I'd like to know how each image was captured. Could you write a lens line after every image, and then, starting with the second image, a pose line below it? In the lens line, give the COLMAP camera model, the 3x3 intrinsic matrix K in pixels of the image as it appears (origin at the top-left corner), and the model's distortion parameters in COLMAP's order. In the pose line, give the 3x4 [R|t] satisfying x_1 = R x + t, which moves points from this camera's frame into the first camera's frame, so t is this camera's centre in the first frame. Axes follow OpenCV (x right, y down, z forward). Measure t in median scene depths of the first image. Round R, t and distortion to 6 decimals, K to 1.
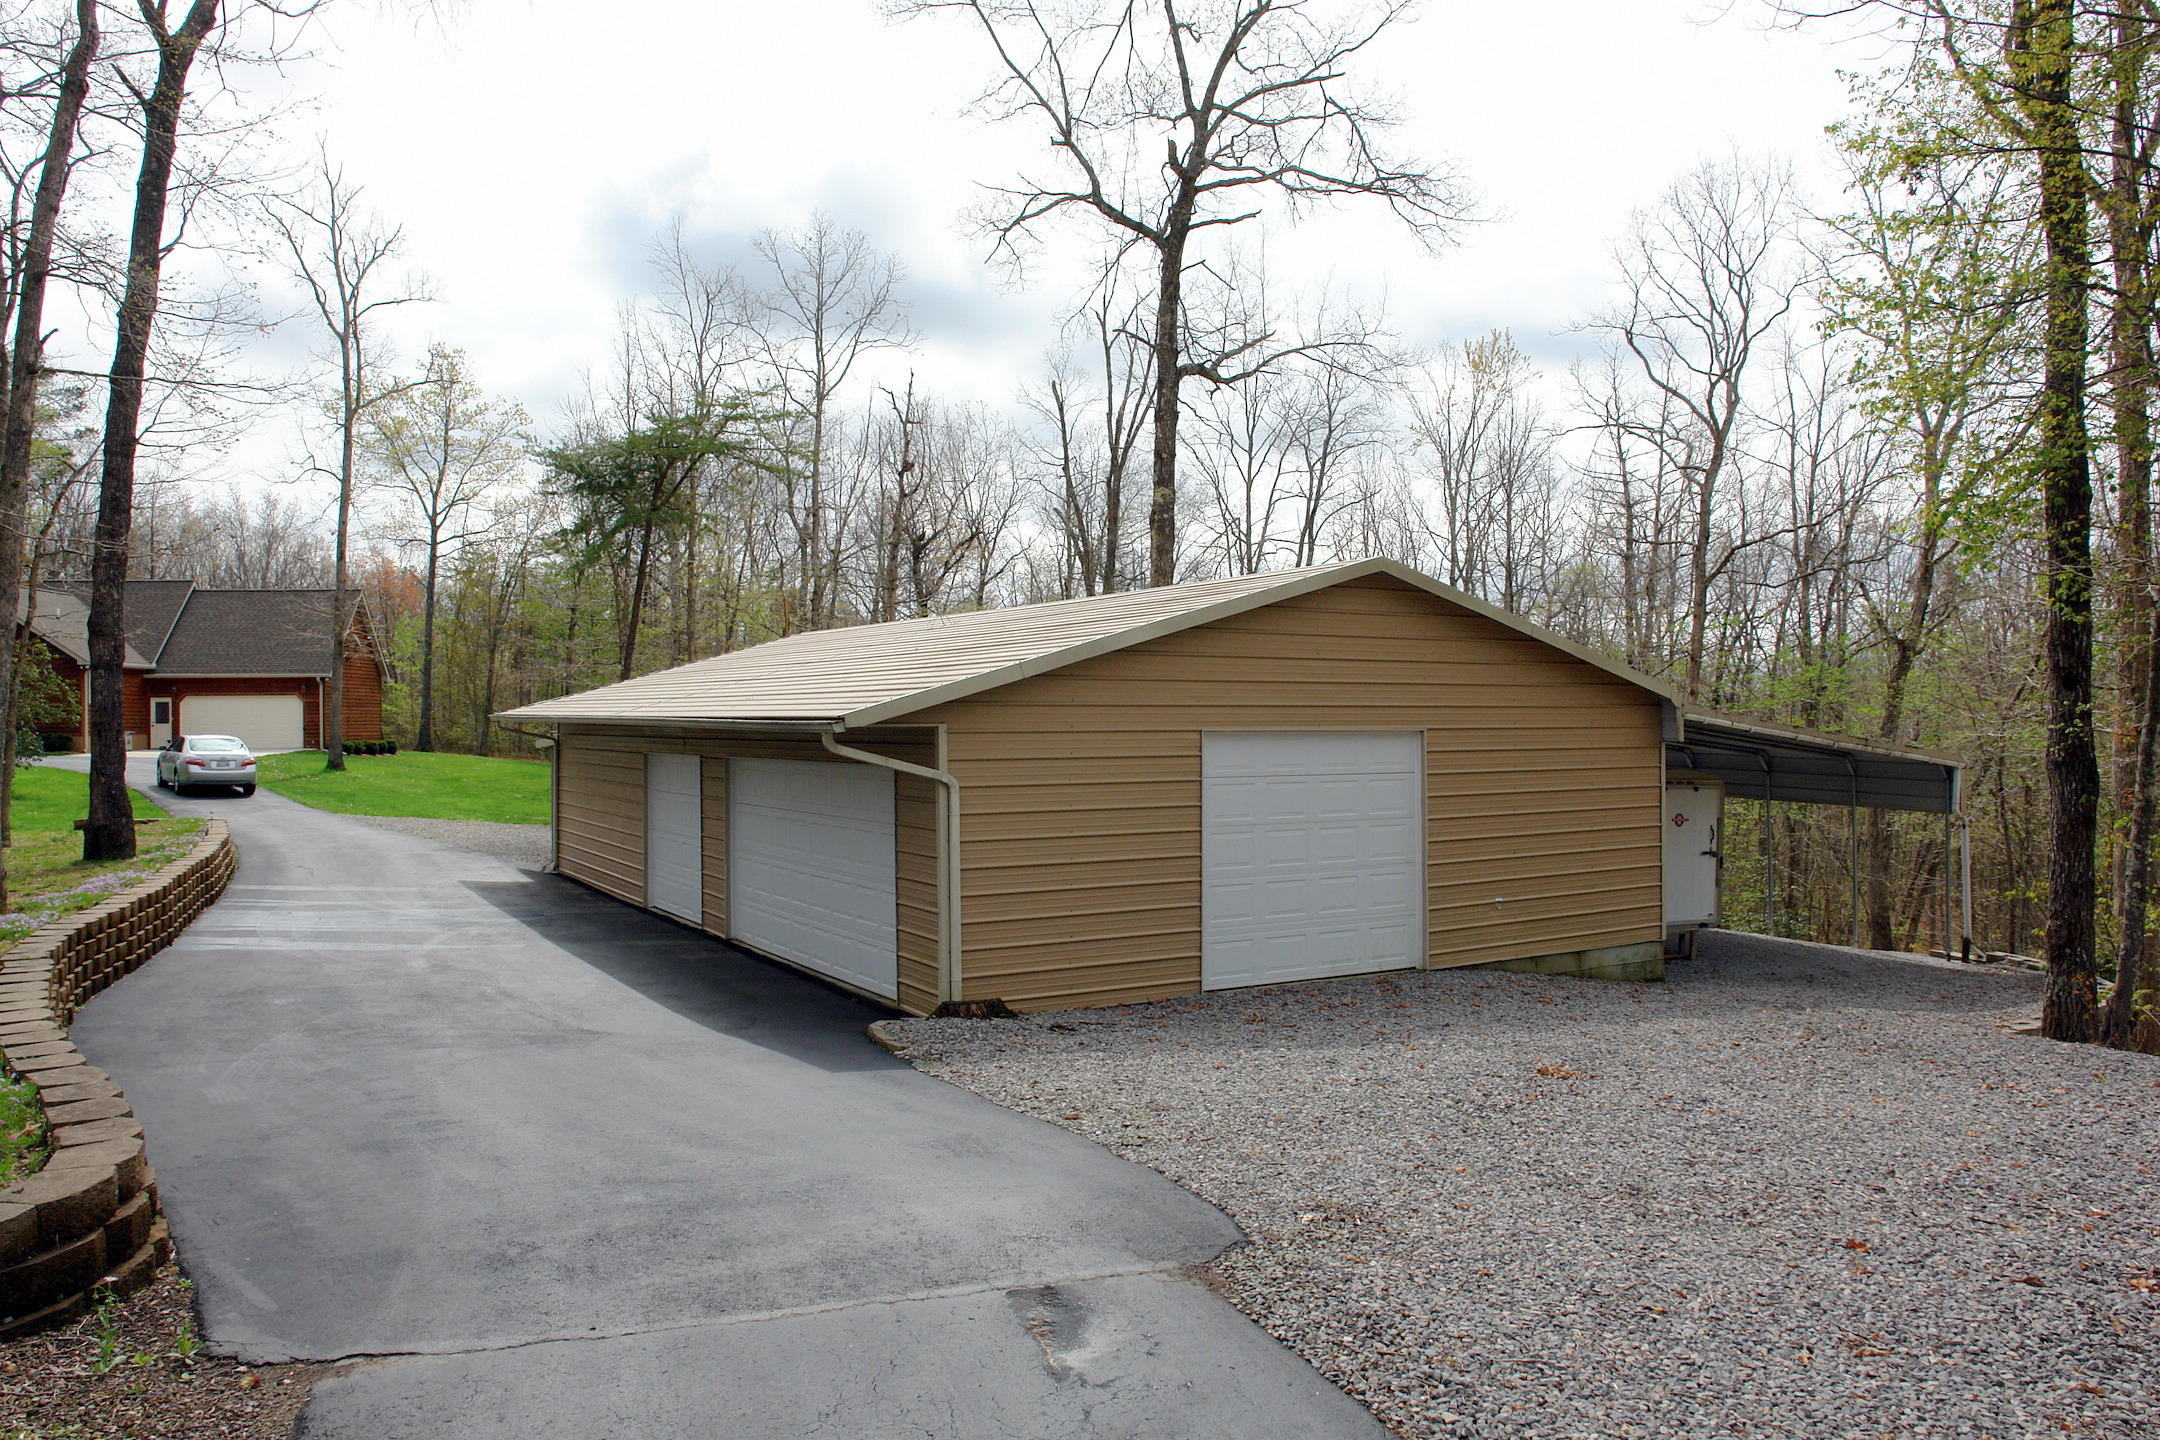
lens RADIAL K [[1538.8, 0, 1080.8], [0, 1538.8, 709.5], [0, 0, 1]] dist [-0.047033, 0.001784]
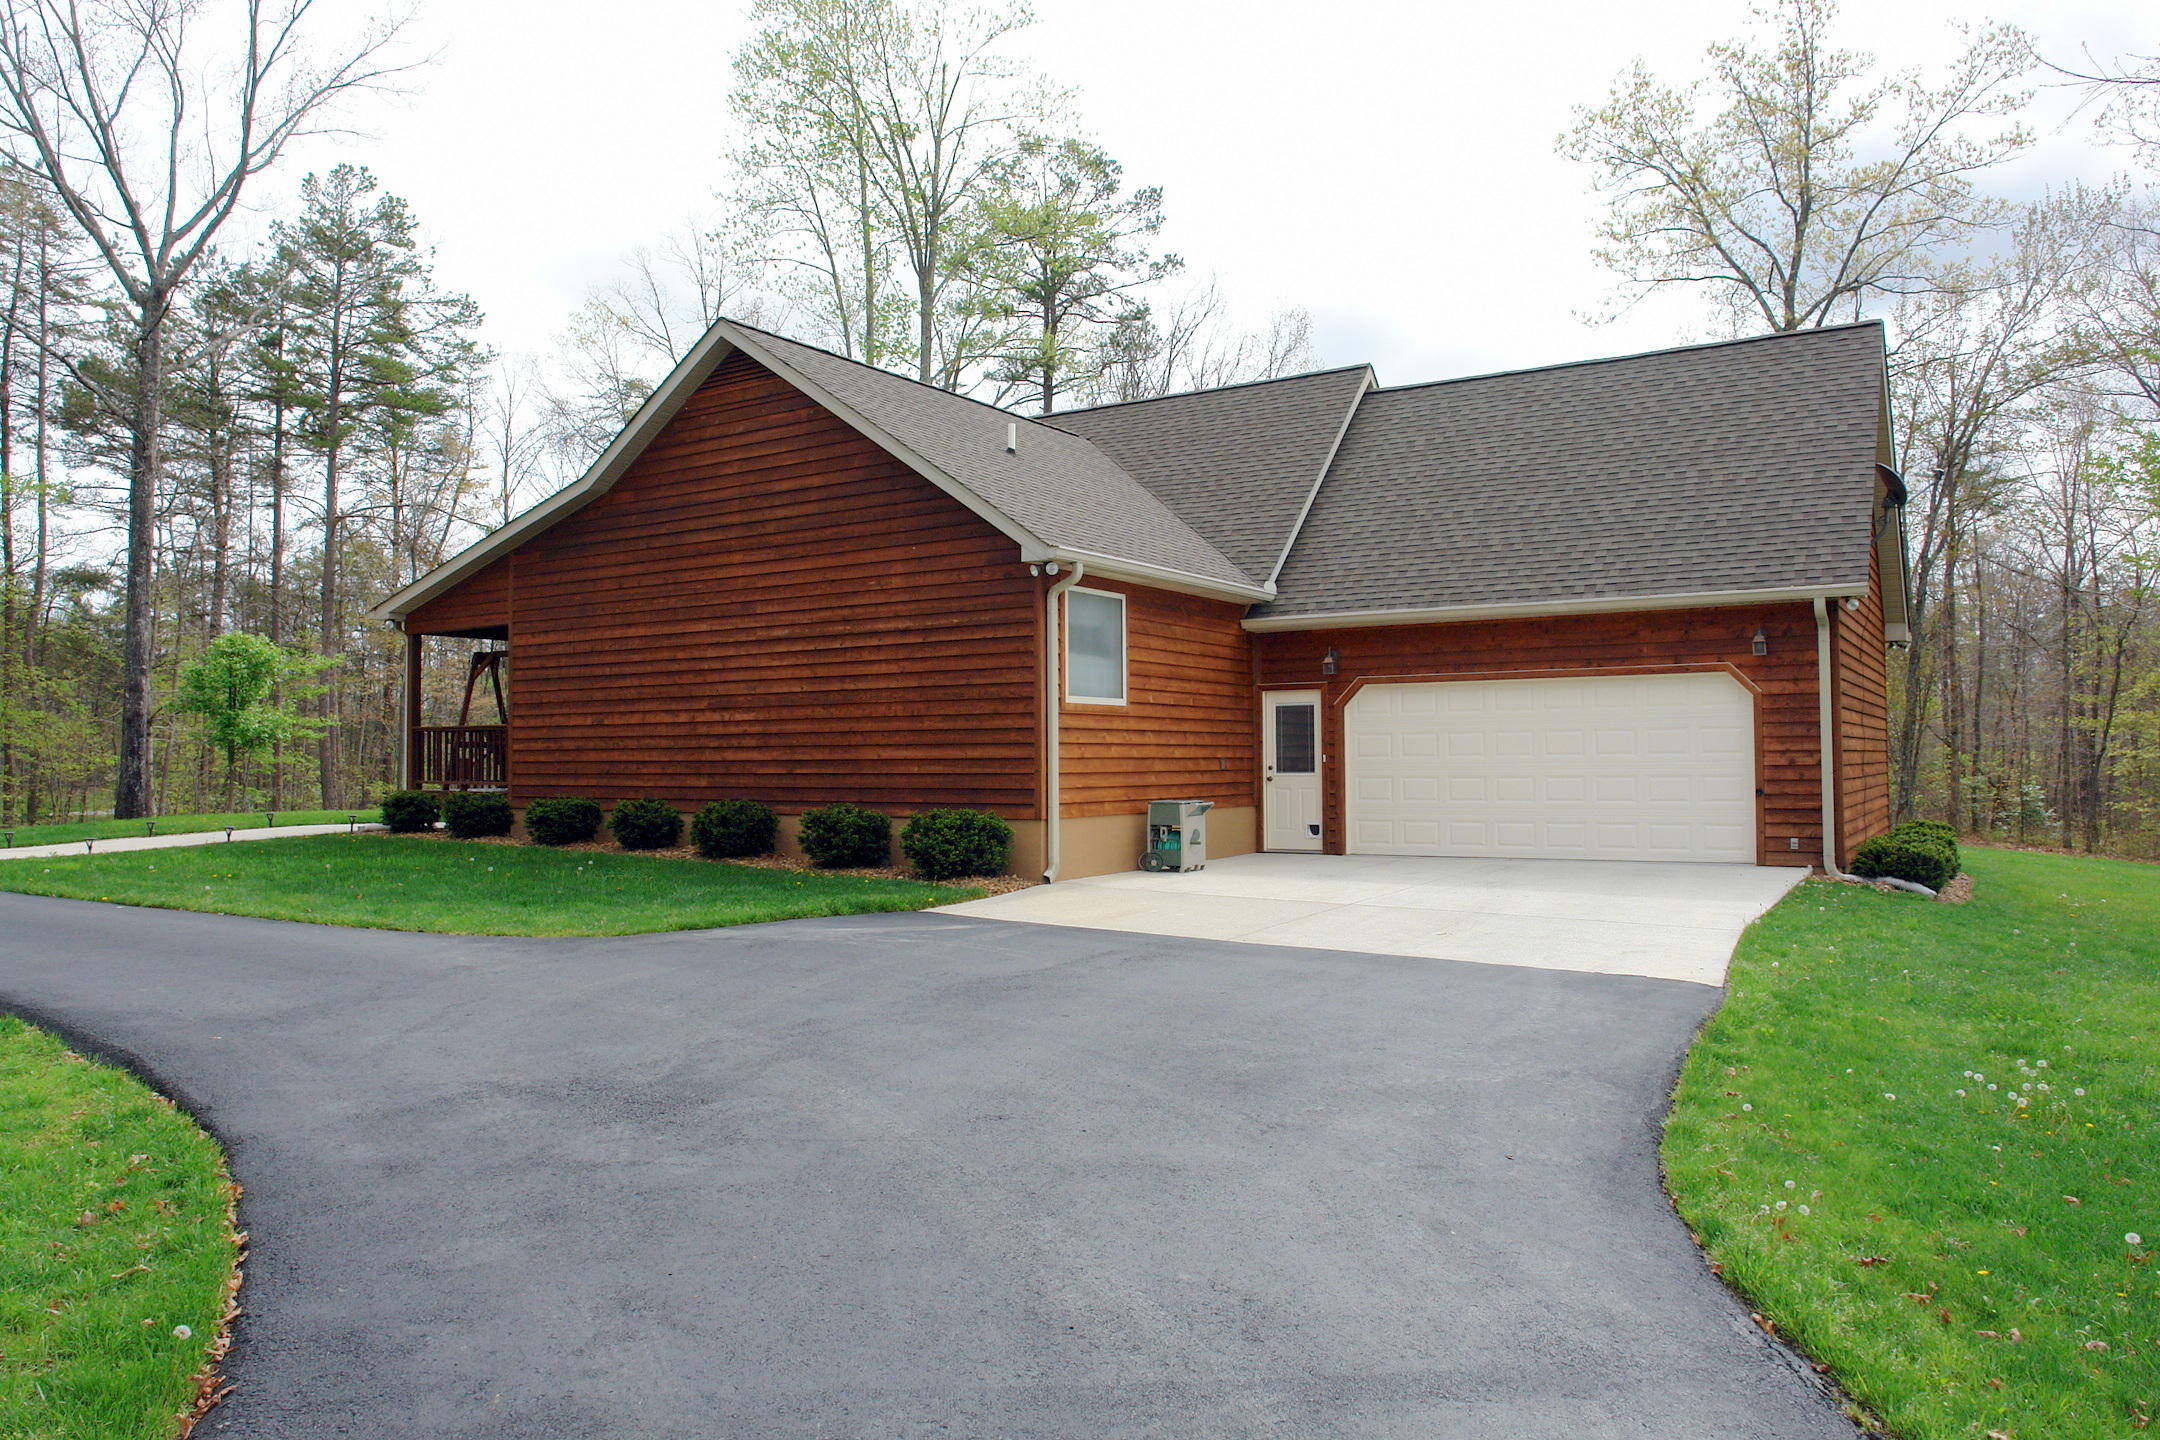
lens RADIAL K [[1538.8, 0, 1078.8], [0, 1538.8, 718.5], [0, 0, 1]] dist [-0.047033, 0.001784]
pose [[0.779899, -0.019398, -0.625604, -0.438619], [0.005386, 0.999691, -0.024283, 0.005391], [0.625882, 0.015569, 0.779763, 0.716463]]
